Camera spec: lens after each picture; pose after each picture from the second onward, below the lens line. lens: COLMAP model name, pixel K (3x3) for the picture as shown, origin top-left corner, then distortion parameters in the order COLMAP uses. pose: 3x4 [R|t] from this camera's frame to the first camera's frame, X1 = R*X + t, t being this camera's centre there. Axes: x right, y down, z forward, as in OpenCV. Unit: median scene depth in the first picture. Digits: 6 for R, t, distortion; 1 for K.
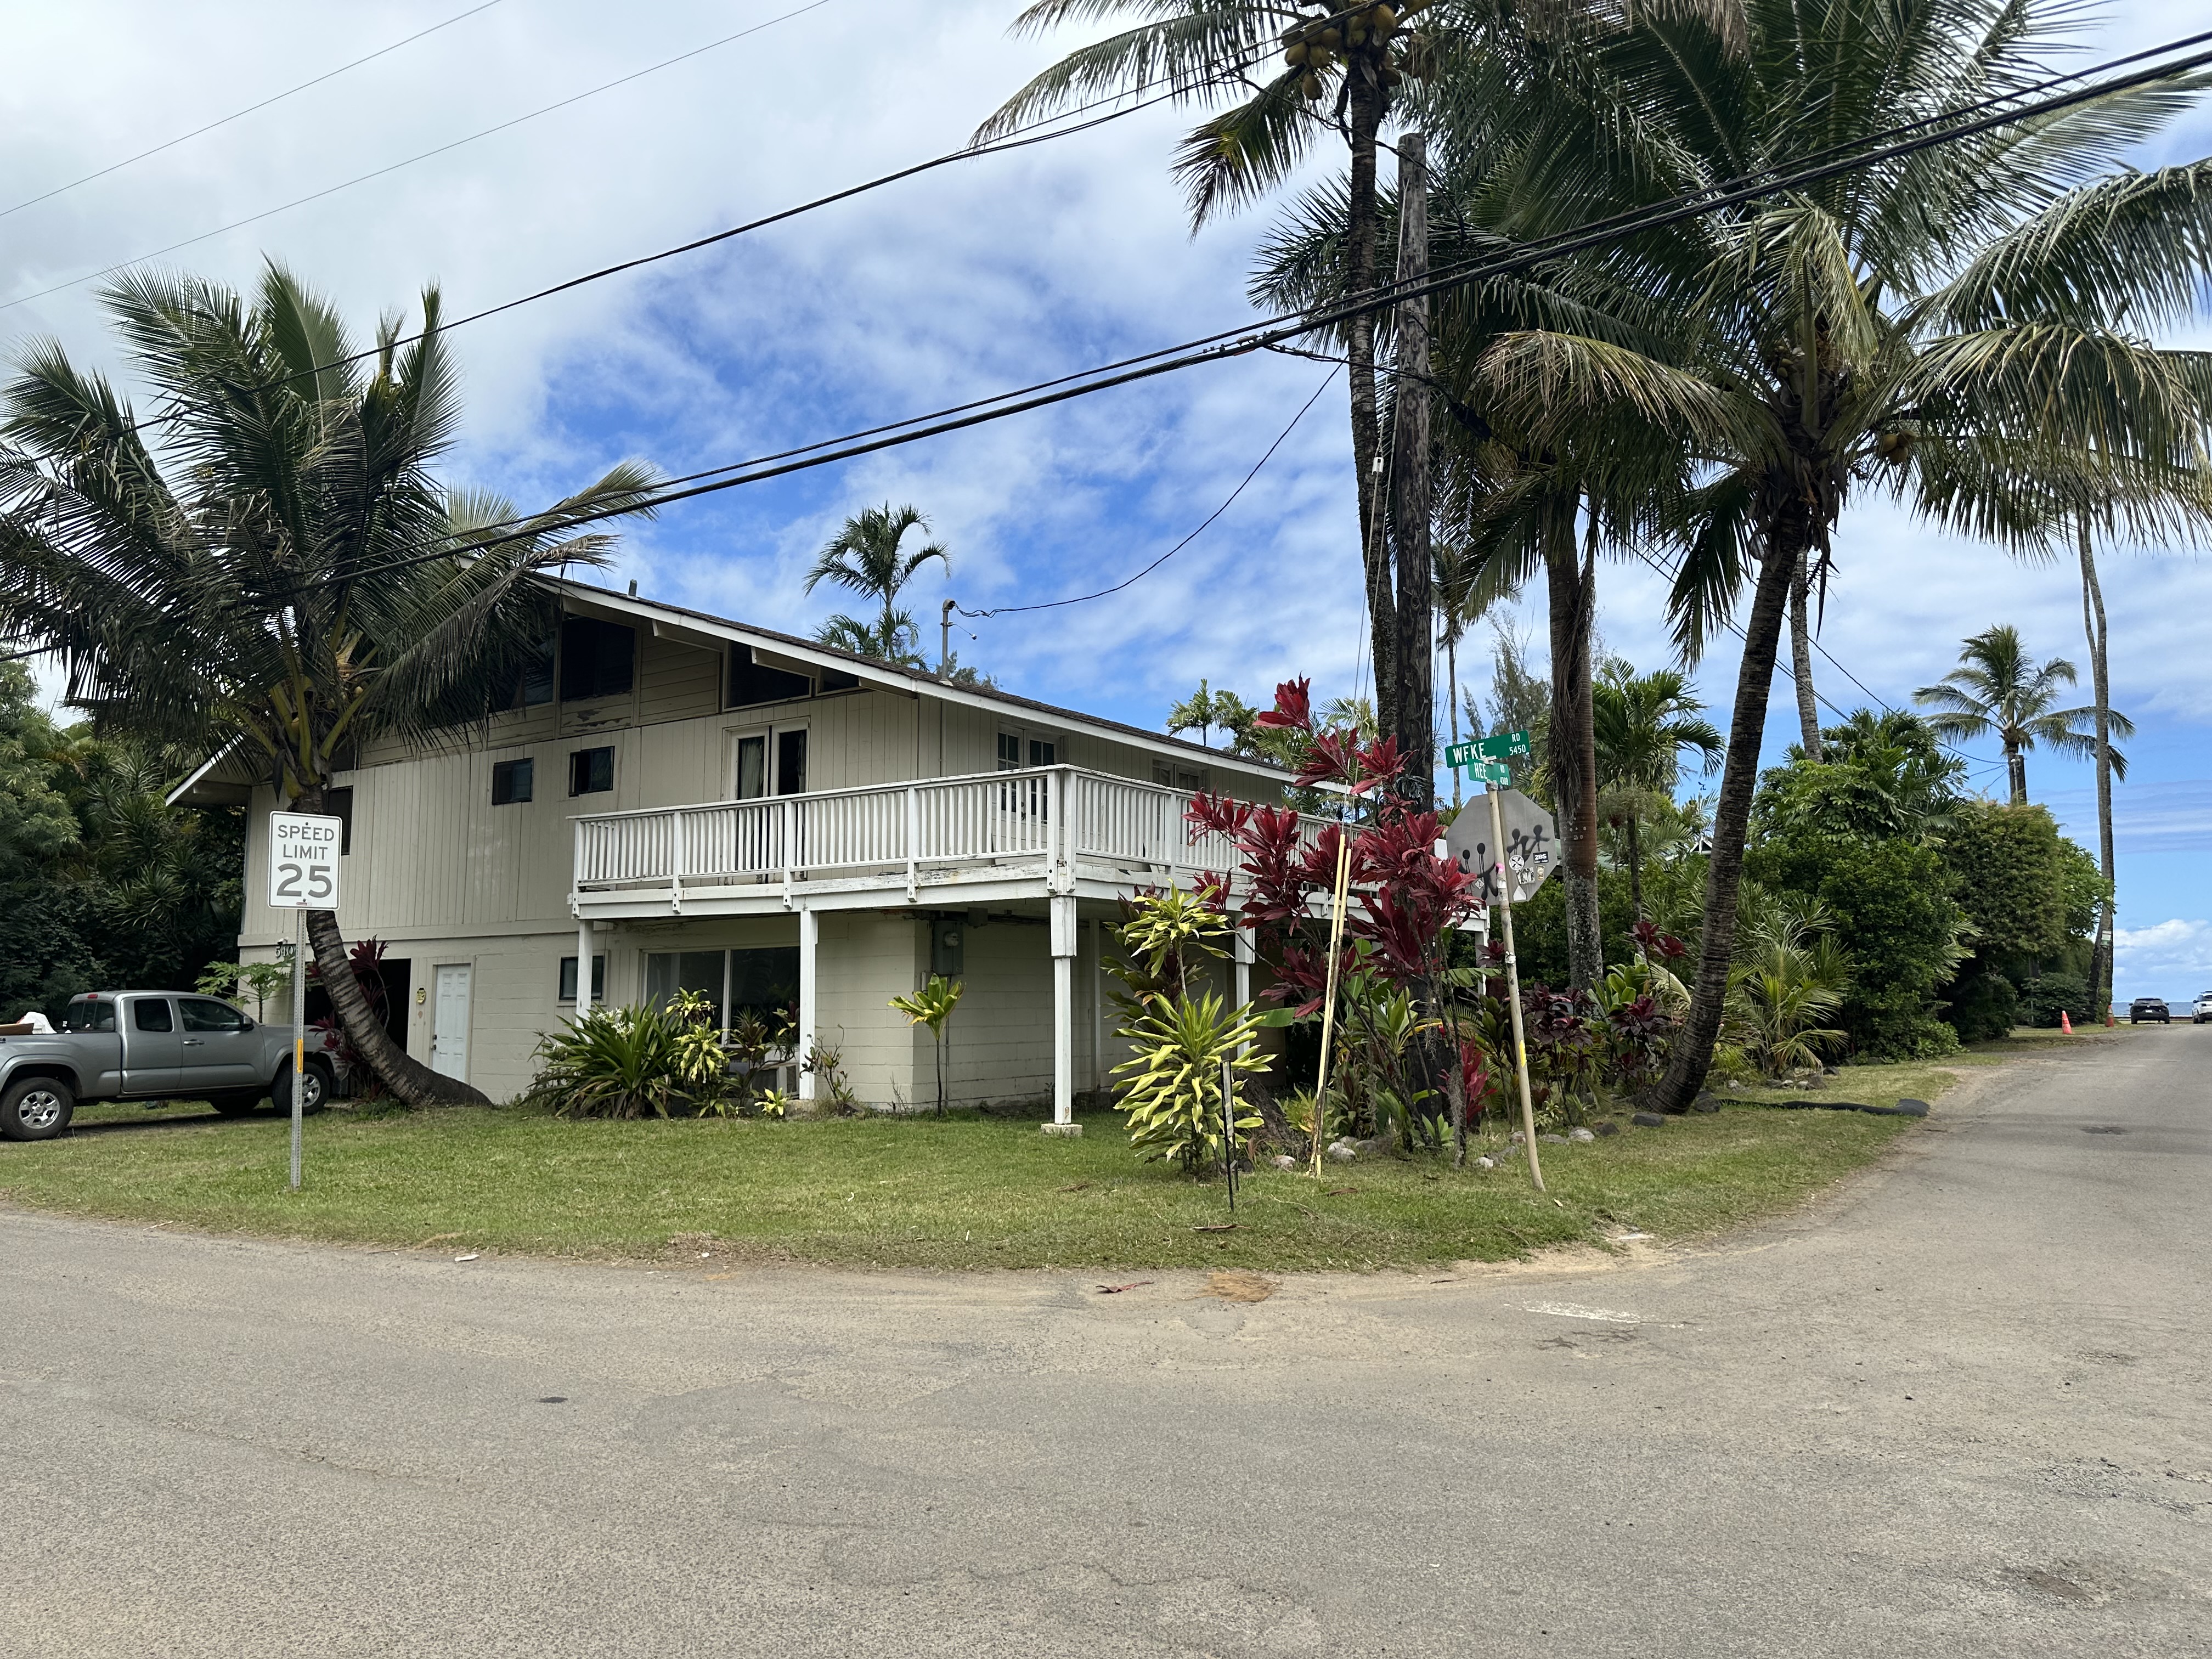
lens RADIAL K [[1553.9, 0, 1106.0], [0, 1553.9, 829.5], [0, 0, 1]] dist [0.106382, -0.131359]
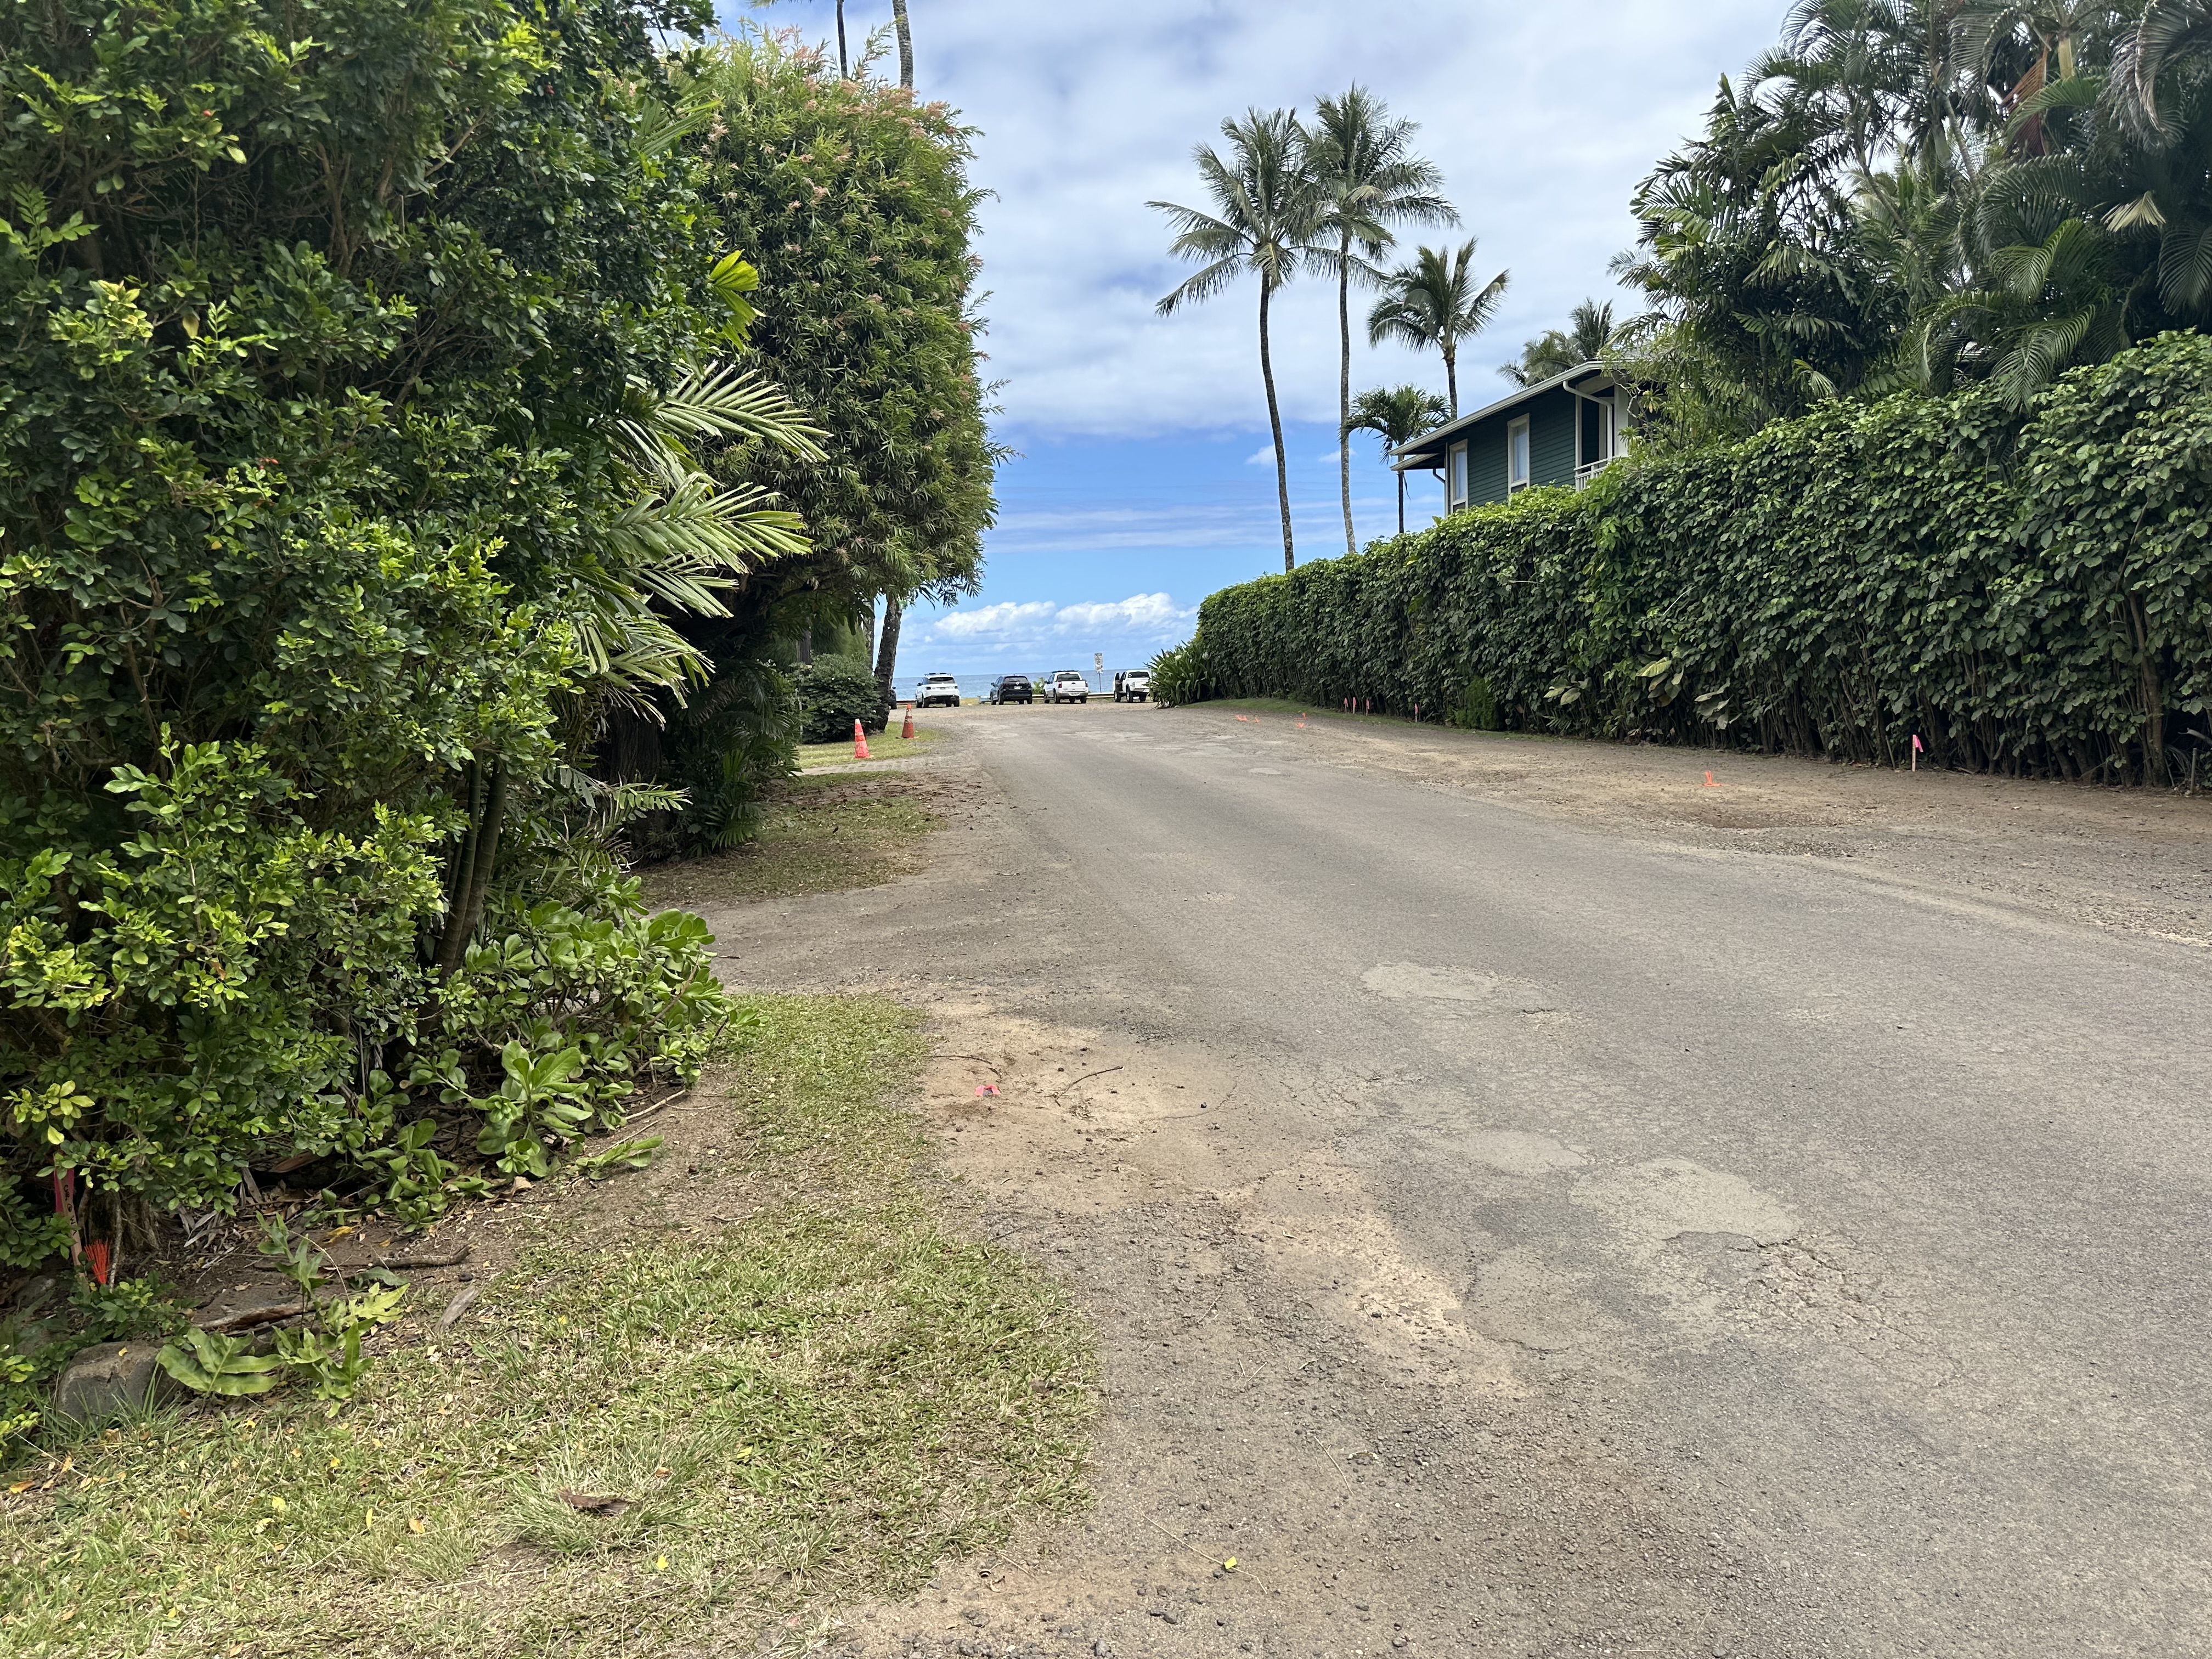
lens RADIAL K [[1553.9, 0, 1106.0], [0, 1553.9, 829.5], [0, 0, 1]] dist [0.106382, -0.131359]
pose [[0.731221, -0.091475, 0.675980, 0.398198], [-0.042344, 0.982970, 0.178823, 0.068243], [-0.680825, -0.159383, 0.714894, 0.747083]]
